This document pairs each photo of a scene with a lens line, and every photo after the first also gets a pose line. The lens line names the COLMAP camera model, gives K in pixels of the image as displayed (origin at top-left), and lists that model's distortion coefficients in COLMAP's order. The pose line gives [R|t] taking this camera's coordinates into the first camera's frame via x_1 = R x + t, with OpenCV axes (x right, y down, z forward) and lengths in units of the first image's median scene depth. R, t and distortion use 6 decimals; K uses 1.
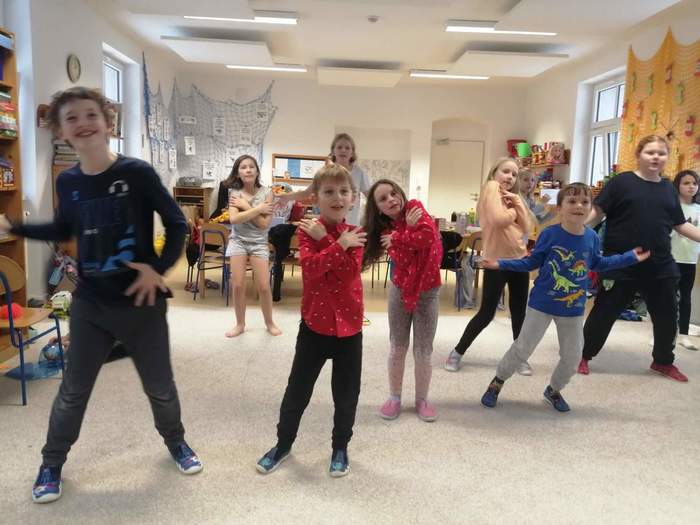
lens RADIAL K [[550.8, 0, 350.0], [0, 550.8, 262.5], [0, 0, 1]] dist [-0.003712, -0.015935]
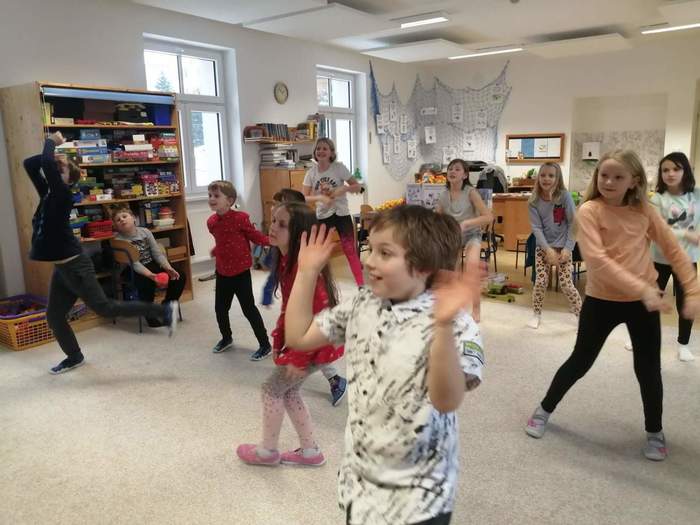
lens RADIAL K [[550.8, 0, 350.0], [0, 550.8, 262.5], [0, 0, 1]] dist [-0.003712, -0.015935]
pose [[0.784819, 0.055940, -0.617196, 0.272811], [-0.025325, 0.997981, 0.058249, -0.016945], [0.619208, -0.030084, 0.784651, 0.028447]]
